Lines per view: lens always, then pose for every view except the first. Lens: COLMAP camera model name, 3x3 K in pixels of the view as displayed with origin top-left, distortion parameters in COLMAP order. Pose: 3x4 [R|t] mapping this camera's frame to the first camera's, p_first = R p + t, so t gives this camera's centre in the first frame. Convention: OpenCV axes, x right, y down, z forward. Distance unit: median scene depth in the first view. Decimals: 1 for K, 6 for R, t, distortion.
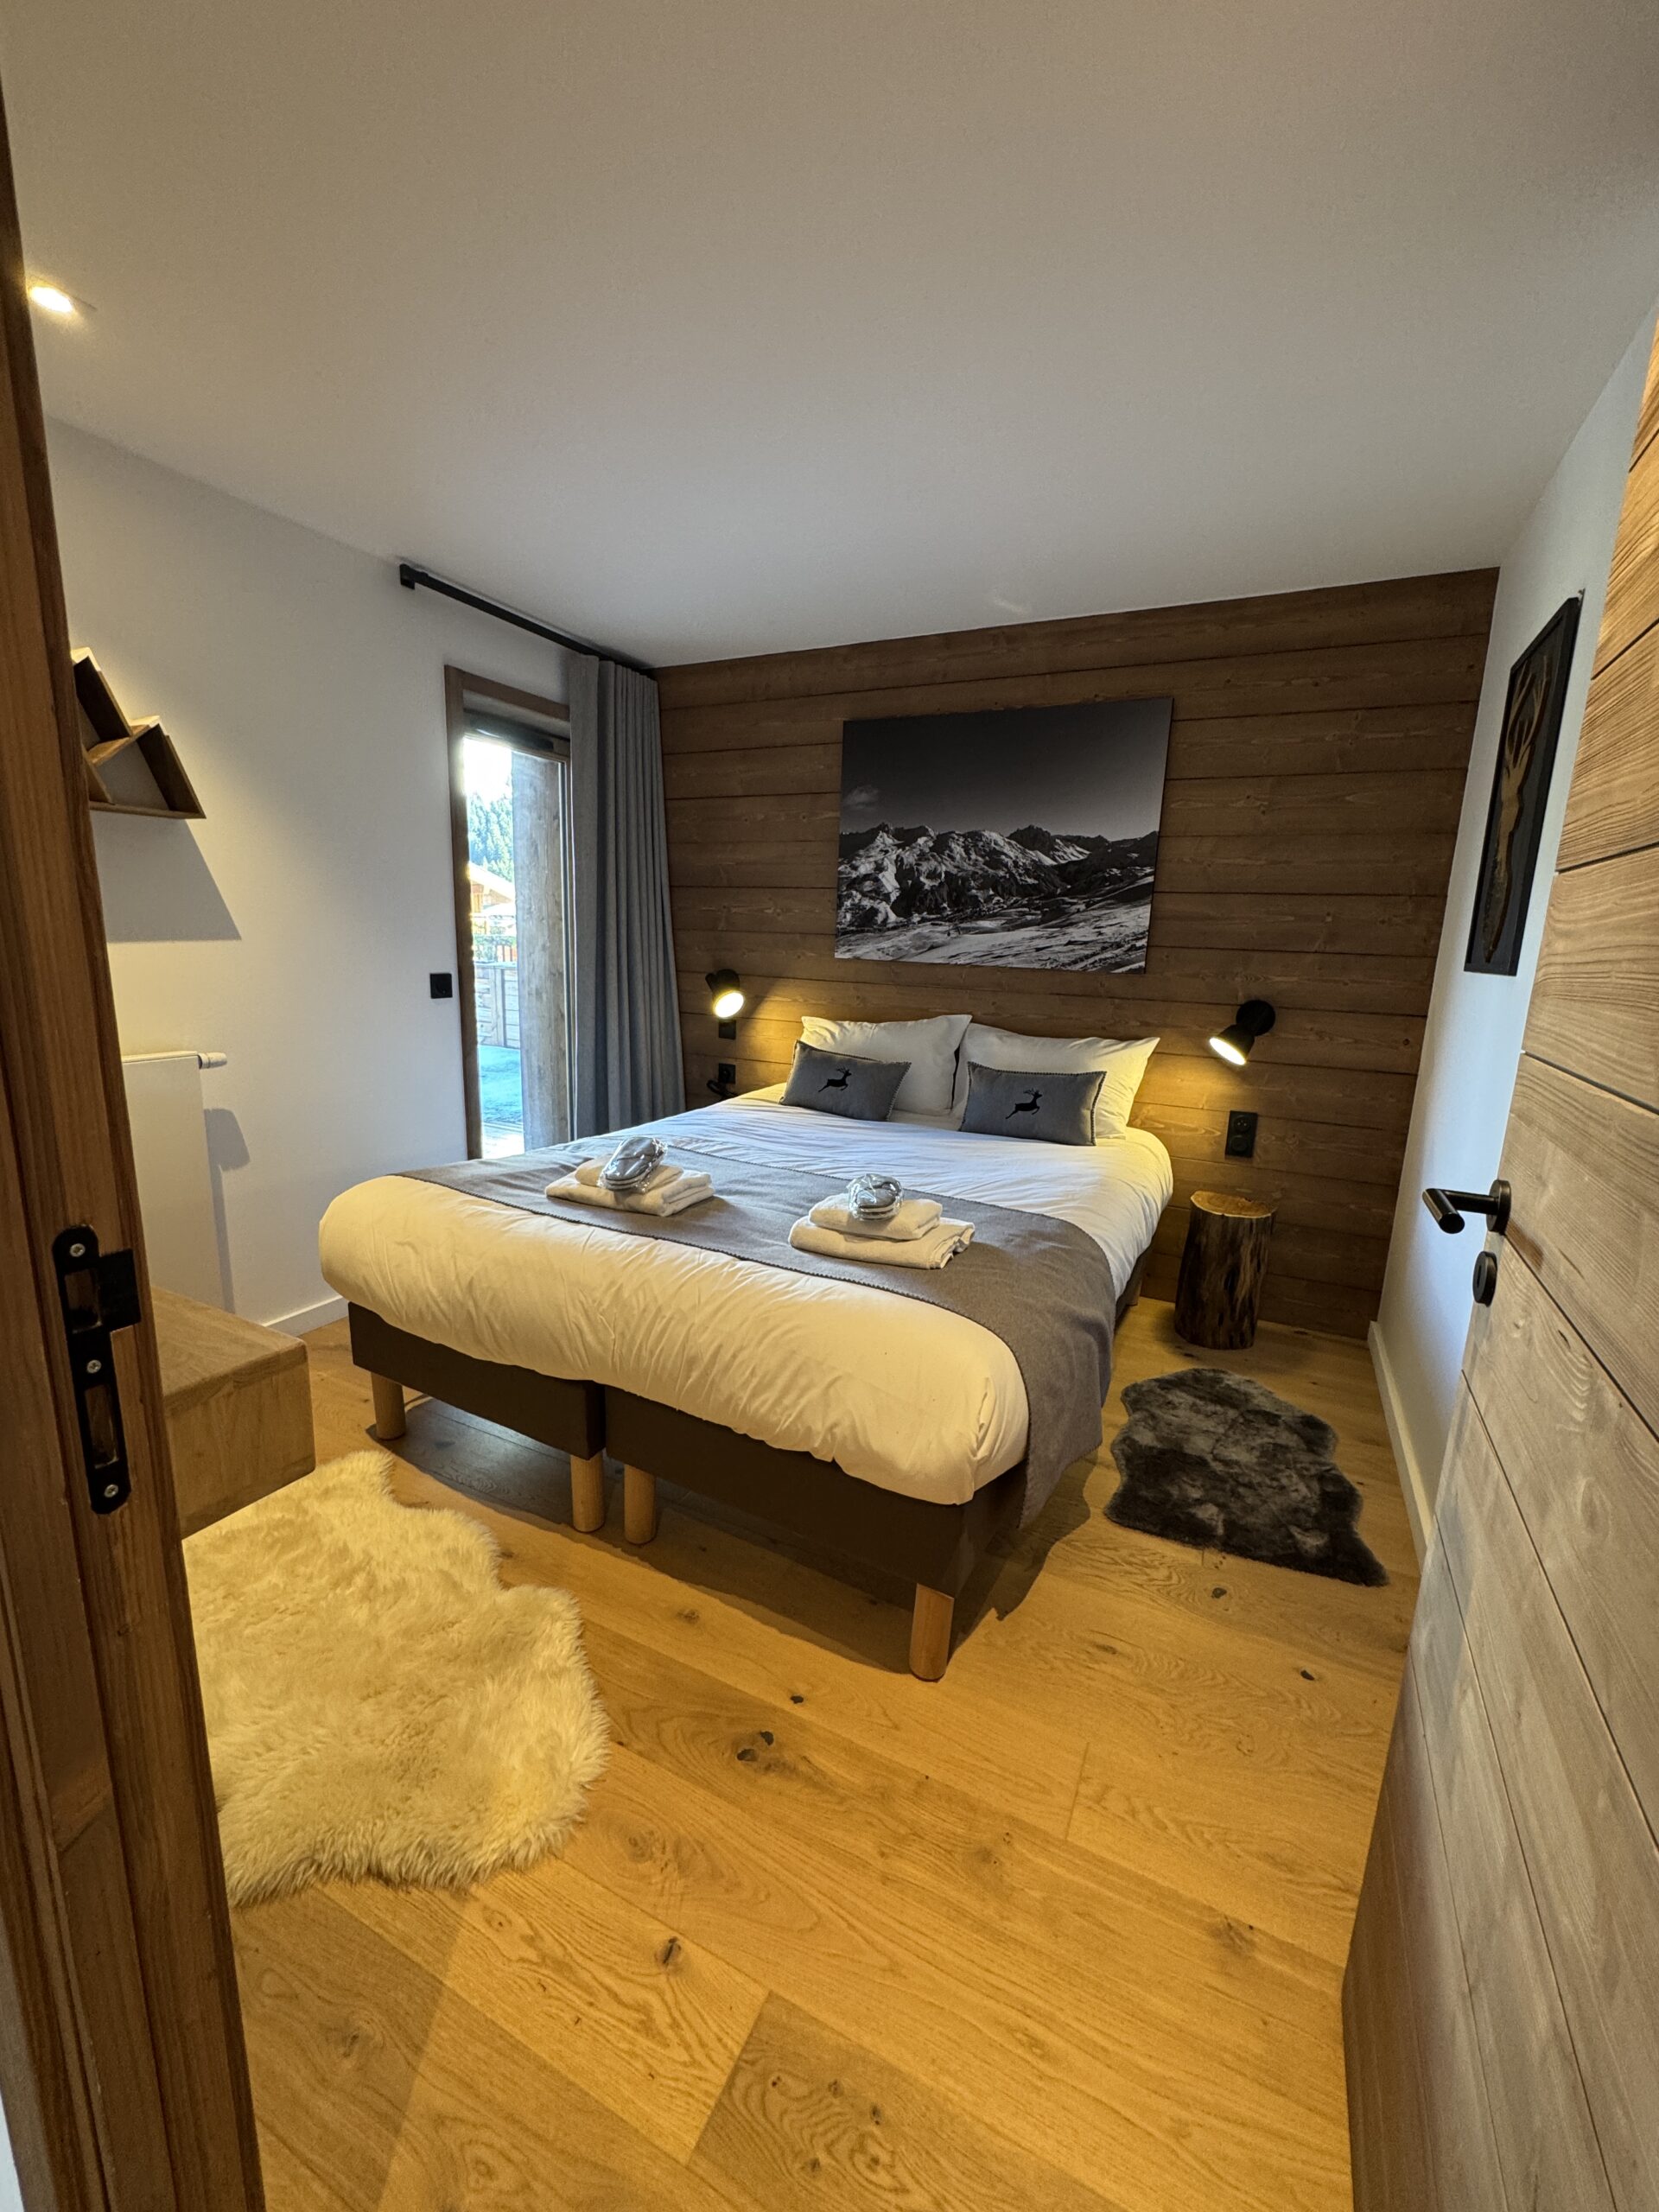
lens RADIAL K [[881.4, 0, 843.7], [0, 881.4, 1085.1], [0, 0, 1]] dist [-0.004889, 0.002197]
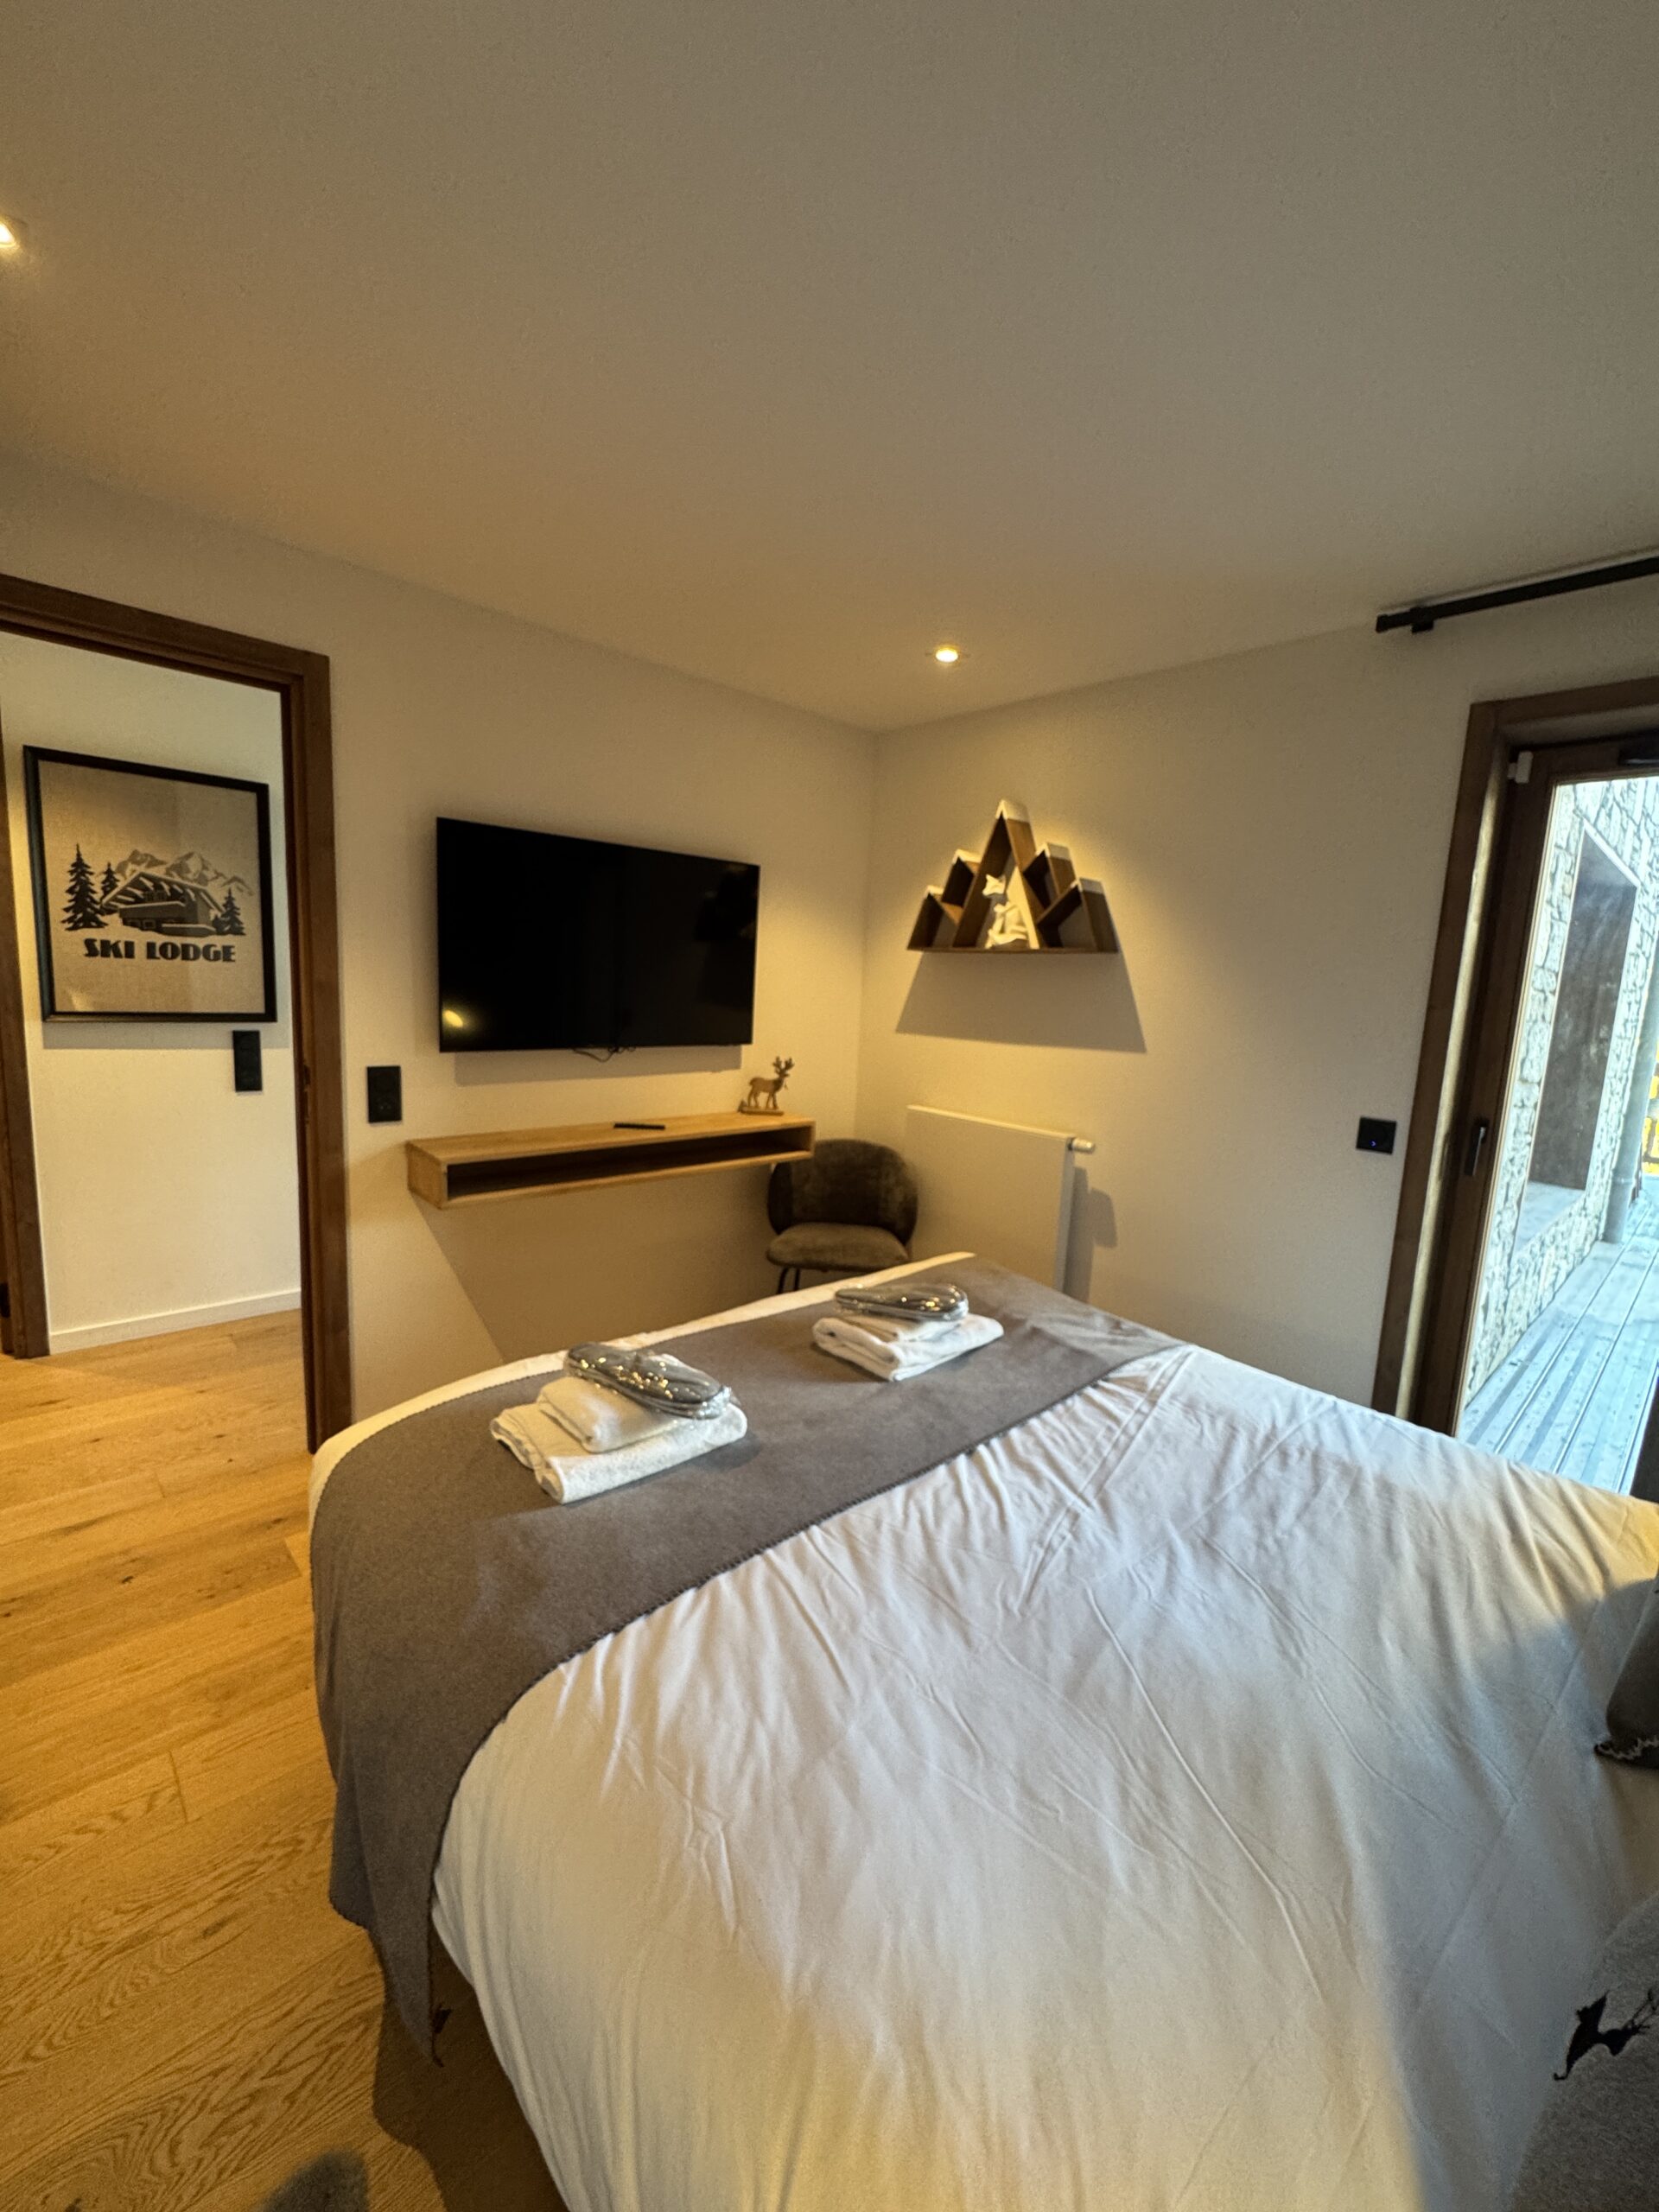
lens RADIAL K [[881.4, 0, 841.0], [0, 881.4, 1102.4], [0, 0, 1]] dist [-0.004889, 0.002197]
pose [[-0.338156, 0.079641, -0.937714, 0.497559], [-0.224131, 0.960926, 0.162438, -0.195565], [0.914011, 0.265101, -0.307093, 0.985470]]
